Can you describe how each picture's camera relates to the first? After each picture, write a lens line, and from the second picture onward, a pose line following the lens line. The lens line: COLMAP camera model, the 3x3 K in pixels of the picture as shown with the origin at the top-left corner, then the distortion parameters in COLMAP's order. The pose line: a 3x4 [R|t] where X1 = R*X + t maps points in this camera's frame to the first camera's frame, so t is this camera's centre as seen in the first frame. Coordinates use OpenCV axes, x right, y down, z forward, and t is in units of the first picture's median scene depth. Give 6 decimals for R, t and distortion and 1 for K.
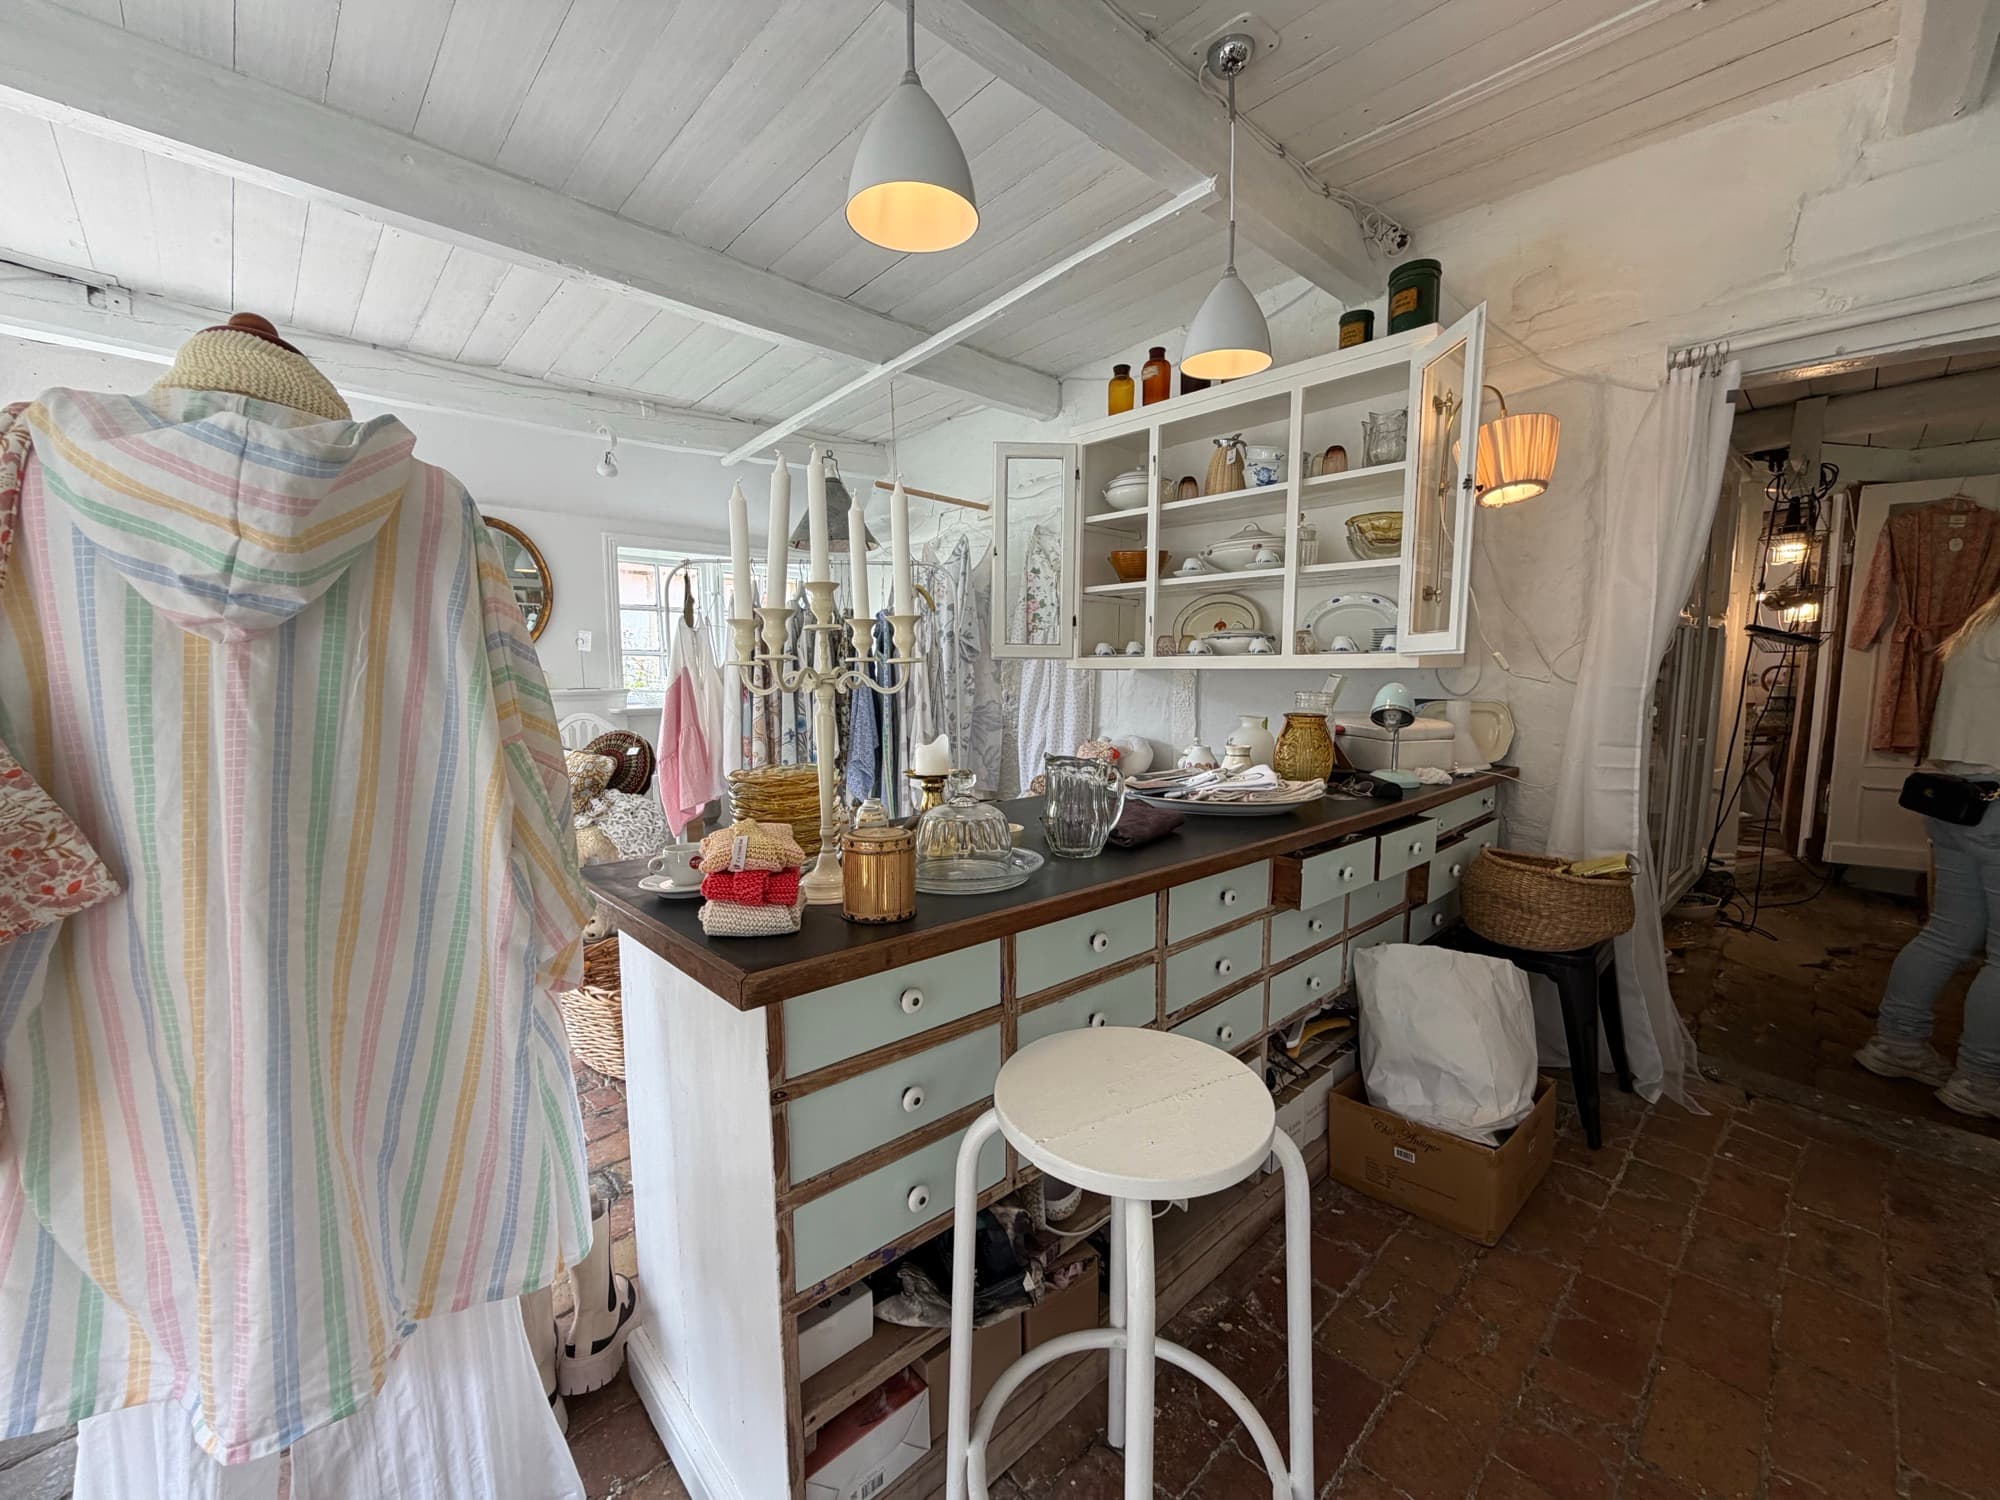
lens RADIAL K [[796.2, 0, 995.4], [0, 796.2, 751.3], [0, 0, 1]] dist [0.000225, 0.000689]
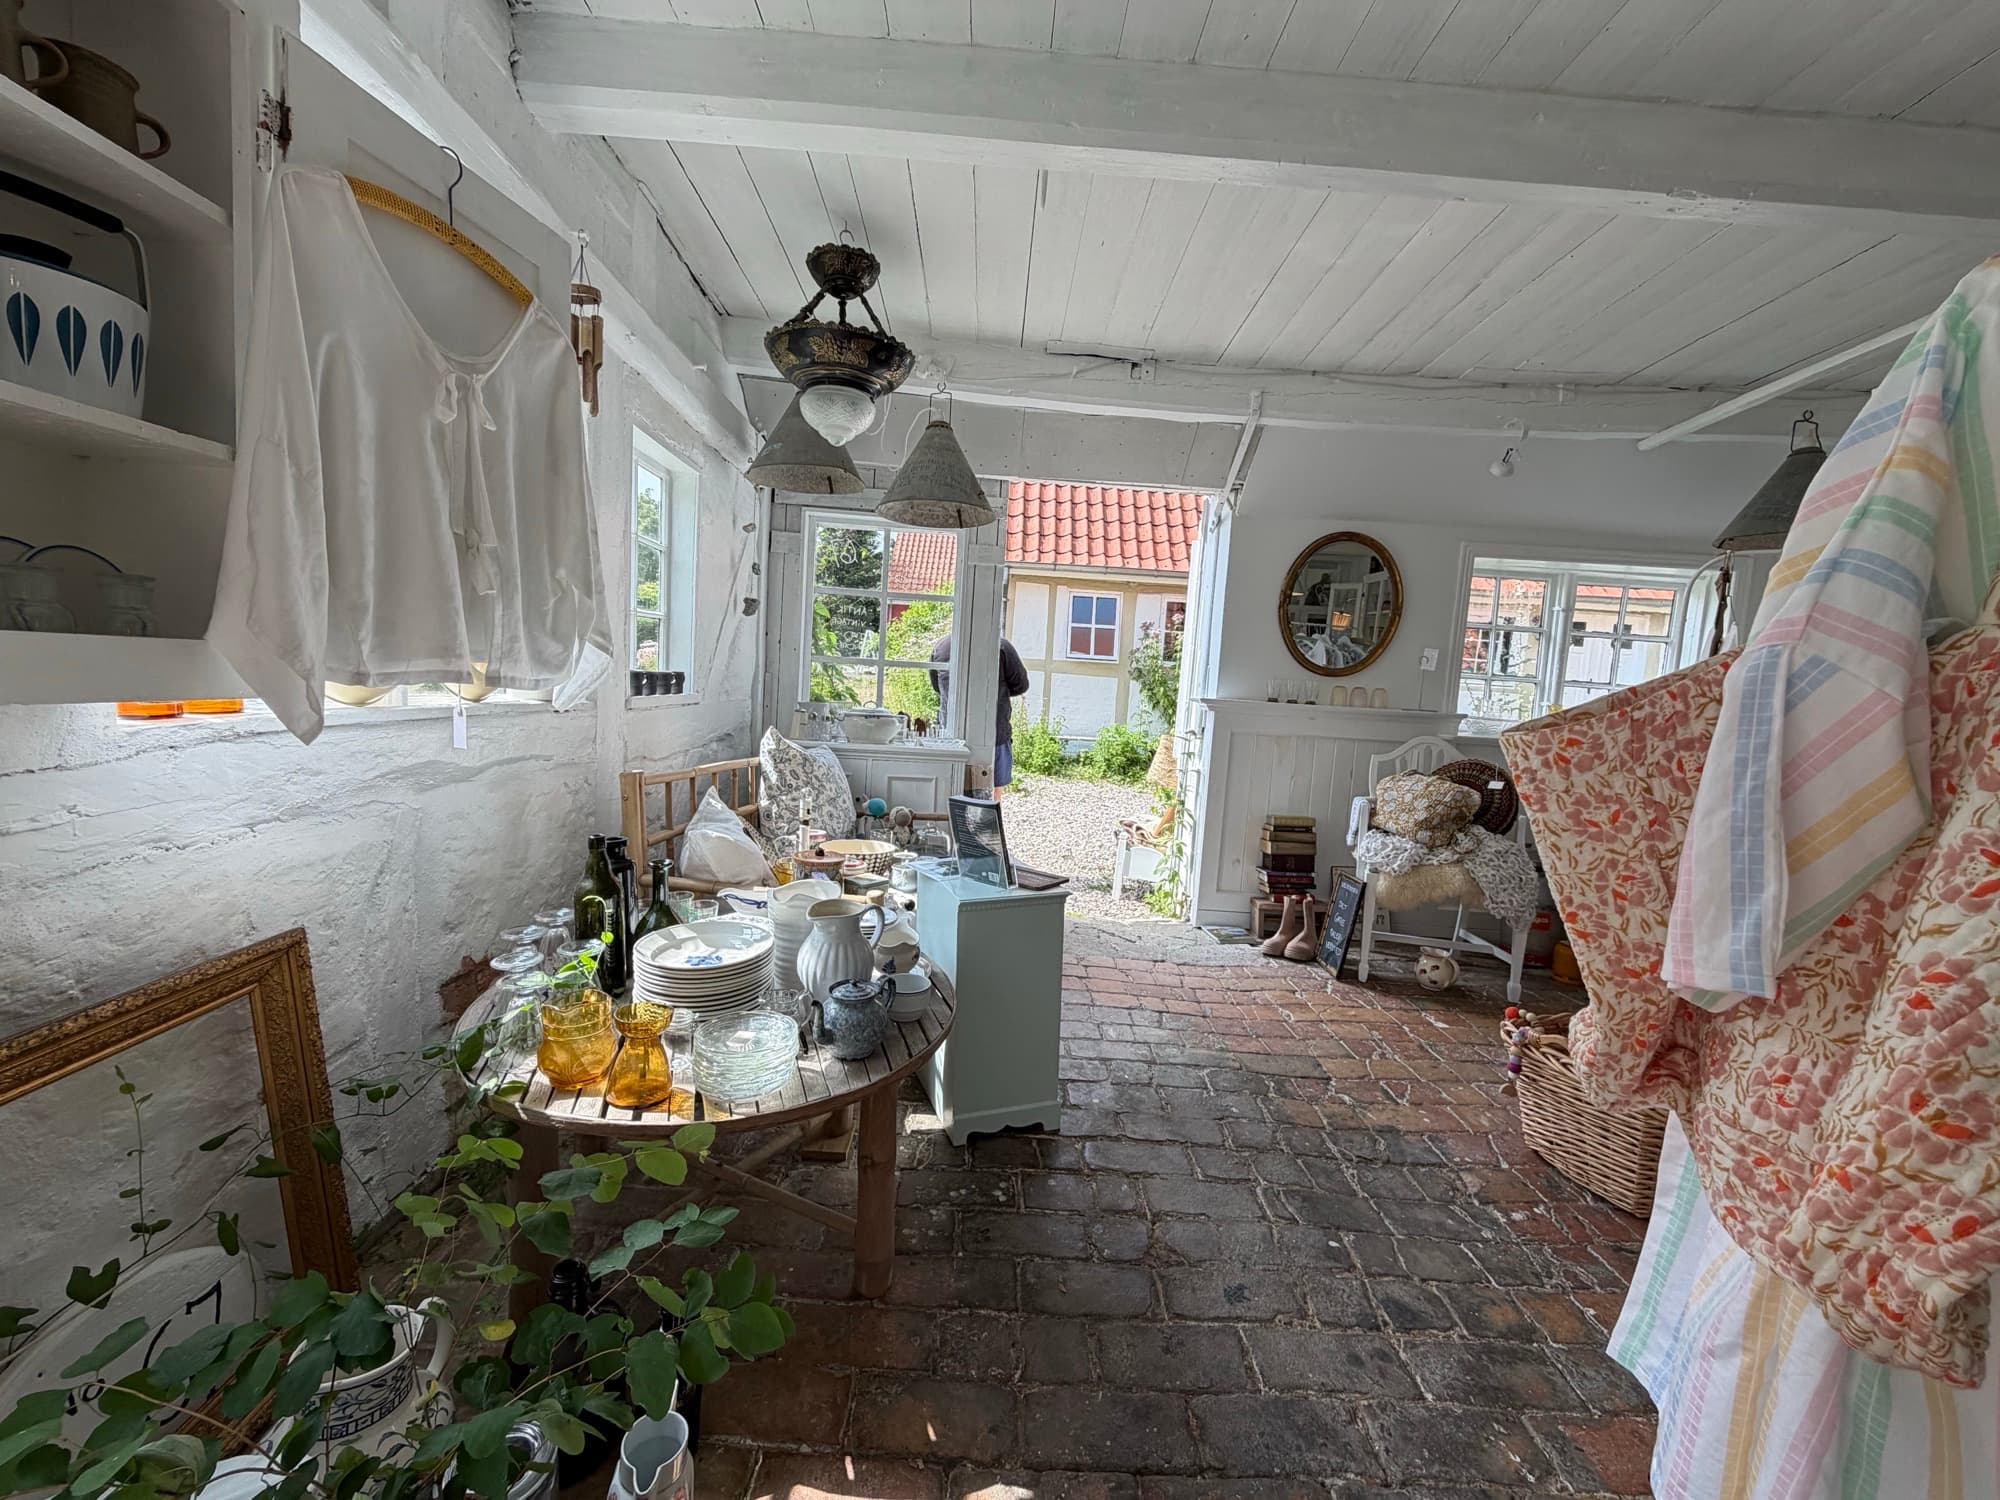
lens RADIAL K [[796.2, 0, 995.4], [0, 796.2, 751.3], [0, 0, 1]] dist [0.000225, 0.000689]
pose [[0.739218, 0.102339, -0.665645, -0.297604], [-0.129584, 0.991532, 0.008536, 0.028229], [0.660882, 0.079947, 0.746220, -0.019059]]
